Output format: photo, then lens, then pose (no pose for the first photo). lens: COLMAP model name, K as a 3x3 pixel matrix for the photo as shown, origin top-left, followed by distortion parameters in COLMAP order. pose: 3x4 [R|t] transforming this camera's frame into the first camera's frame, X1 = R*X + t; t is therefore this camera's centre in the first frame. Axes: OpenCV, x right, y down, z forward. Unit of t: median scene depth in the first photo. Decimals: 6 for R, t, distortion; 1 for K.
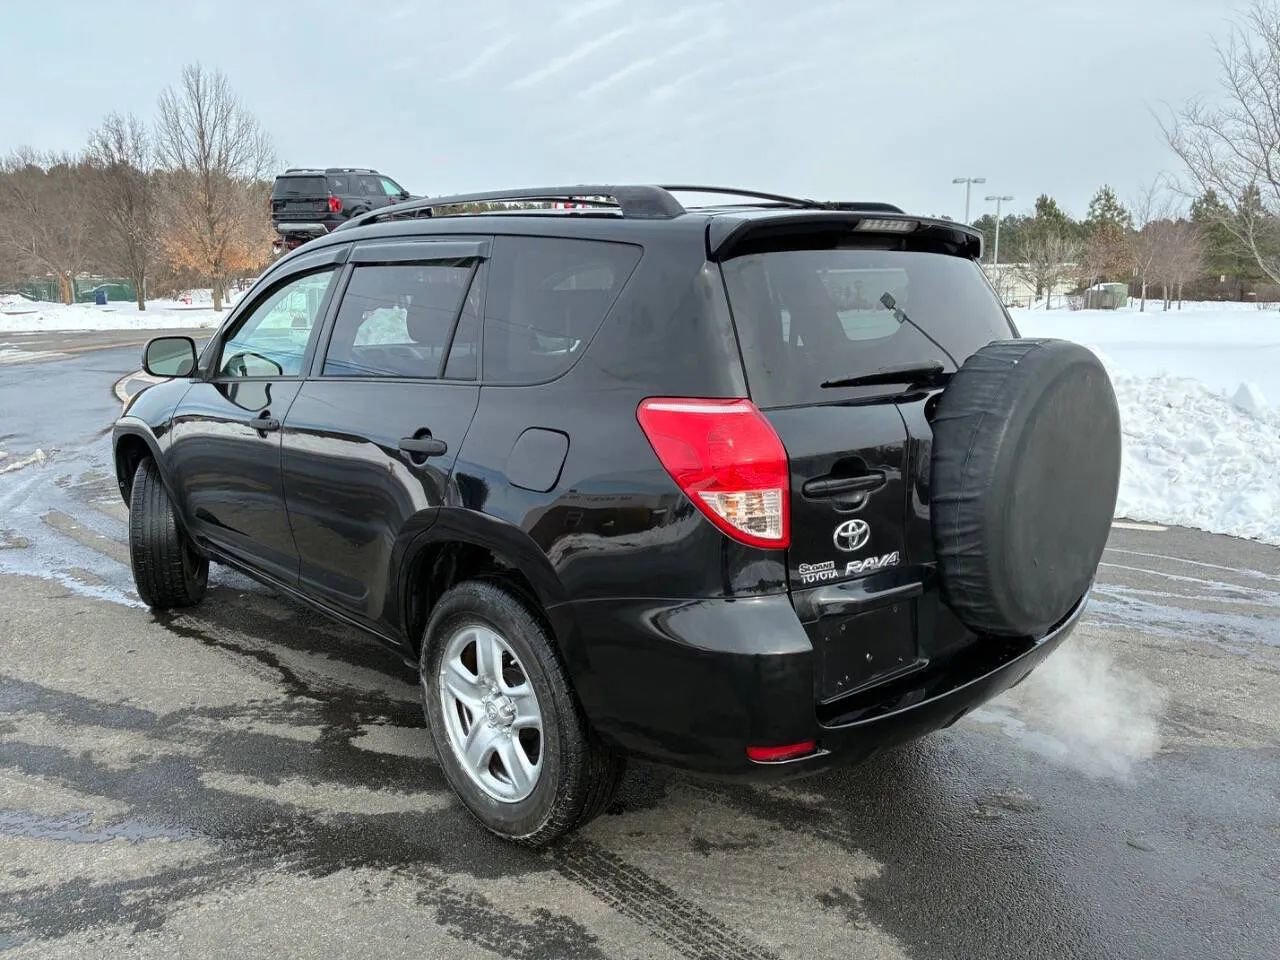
lens RADIAL K [[965.4, 0, 639.5], [0, 965.4, 486.3], [0, 0, 1]] dist [0.066183, -0.080508]
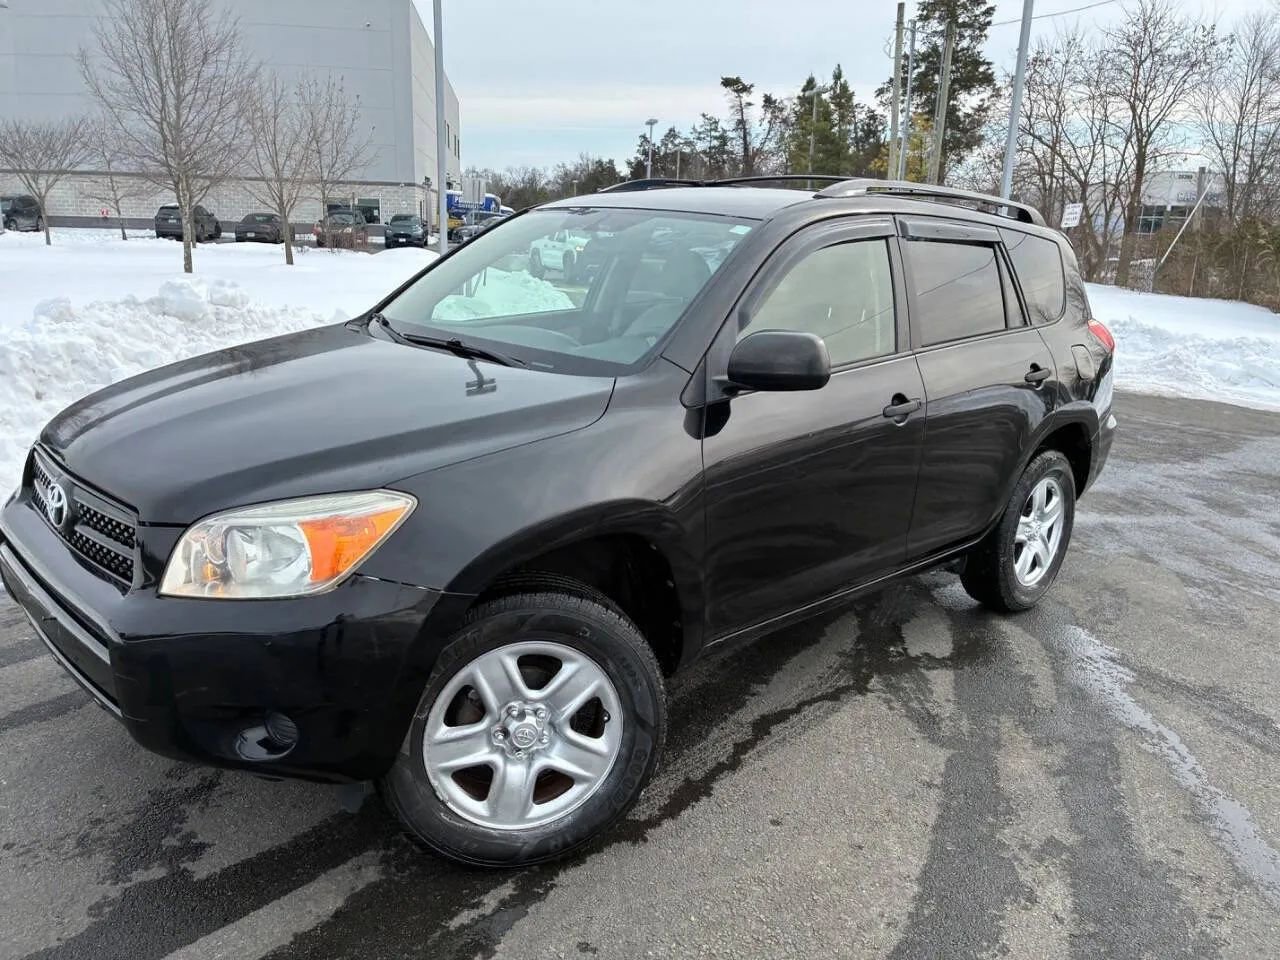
lens RADIAL K [[967.7, 0, 628.7], [0, 967.7, 477.9], [0, 0, 1]] dist [0.058705, -0.064836]
pose [[-0.013772, -0.234899, 0.971922, -1.528564], [0.157785, 0.959326, 0.234090, -0.303932], [-0.987377, 0.156579, 0.023852, 1.462345]]
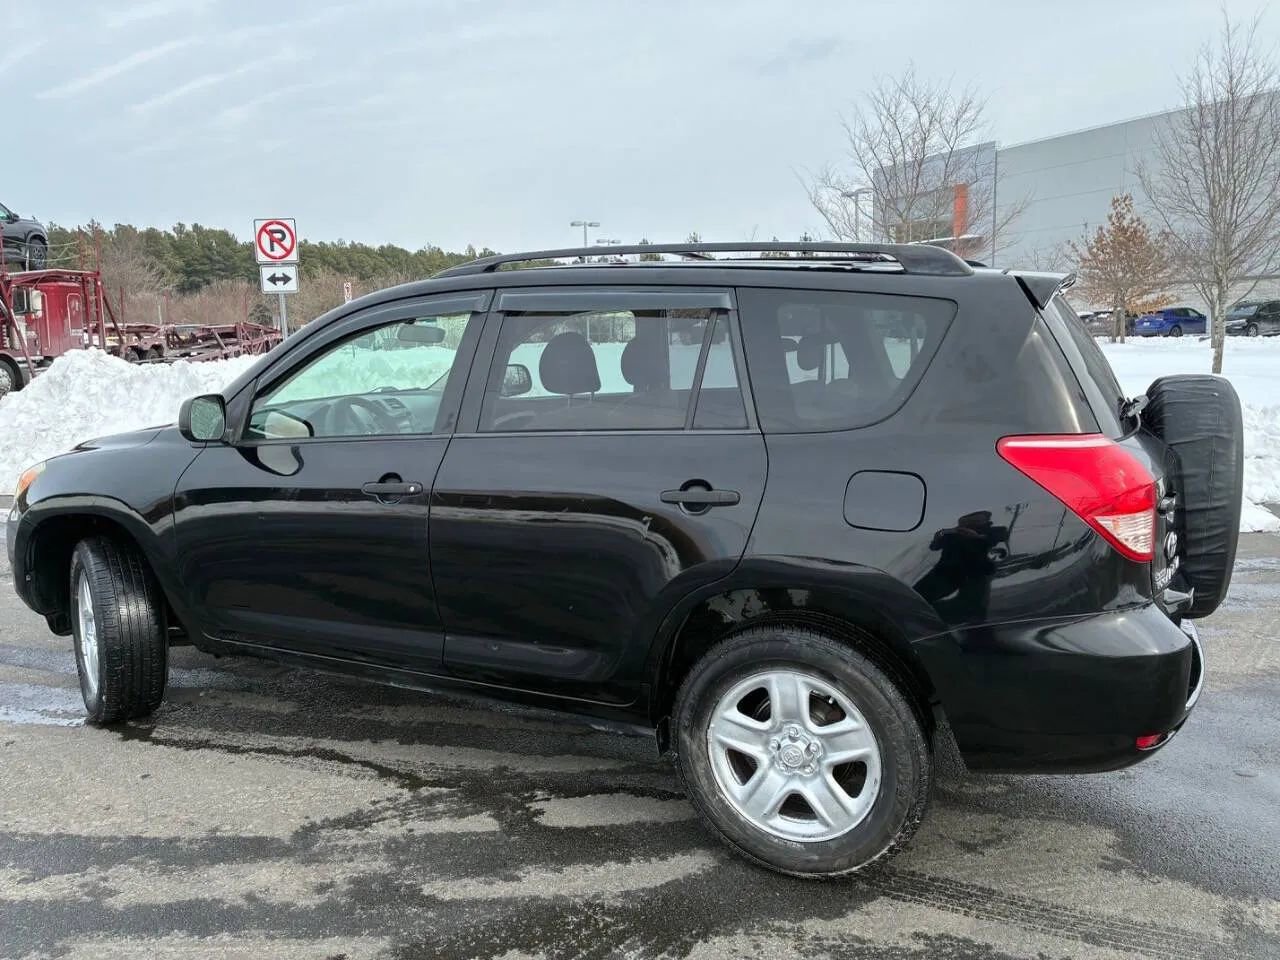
lens RADIAL K [[969.0, 0, 632.6], [0, 969.0, 481.5], [0, 0, 1]] dist [0.061071, -0.074404]
pose [[0.925571, -0.063938, 0.373136, -0.604712], [0.078795, 0.996585, -0.024685, -0.035457], [-0.370284, 0.052249, 0.927448, 0.096782]]
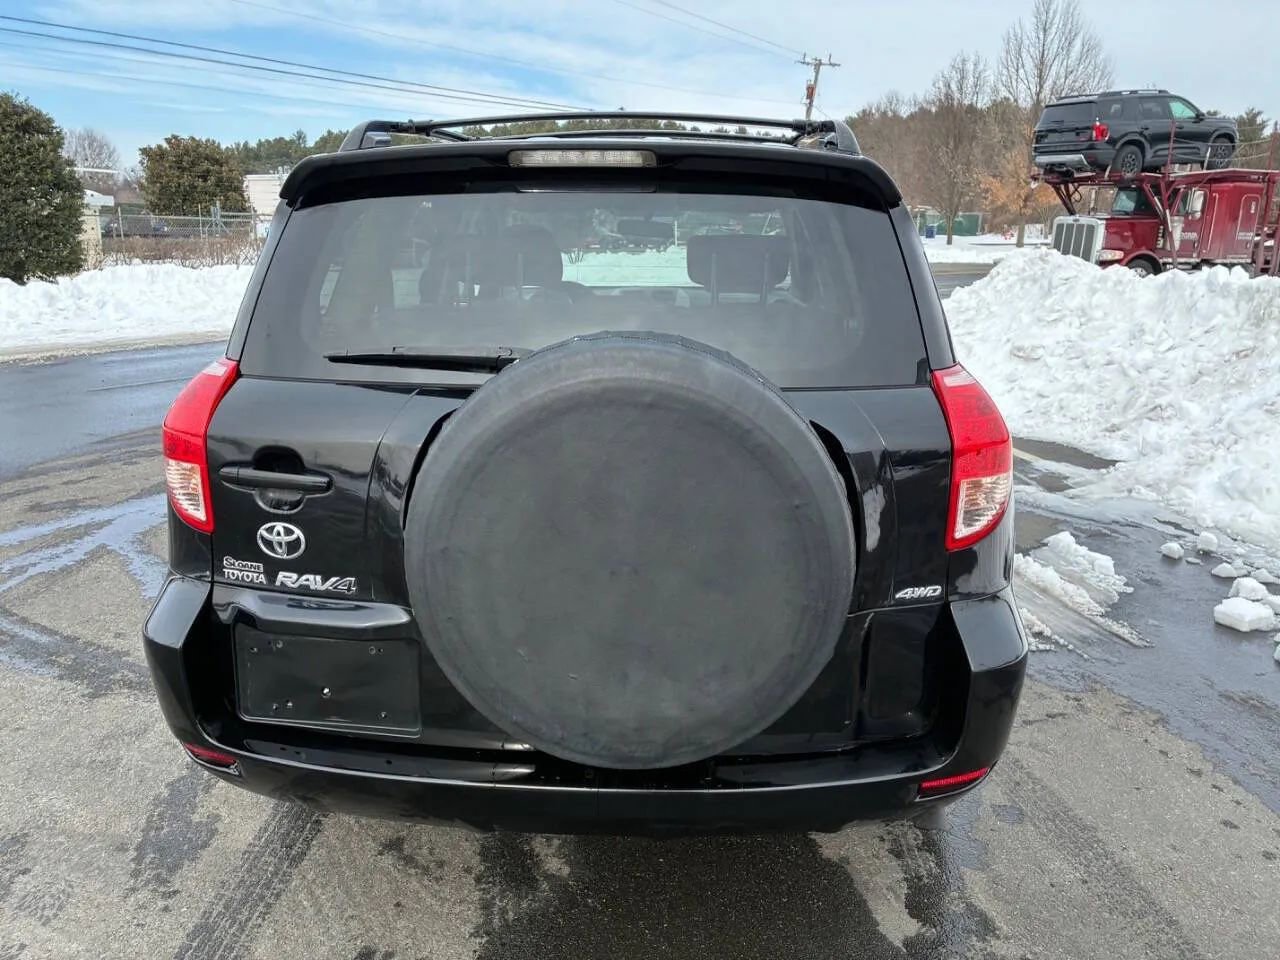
lens RADIAL K [[960.4, 0, 634.5], [0, 960.4, 478.9], [0, 0, 1]] dist [0.092988, -0.120630]
pose [[0.681210, 0.204108, -0.703060, 0.730286], [-0.164533, 0.978465, 0.124642, -0.112986], [0.713359, 0.030769, 0.700123, 0.460541]]
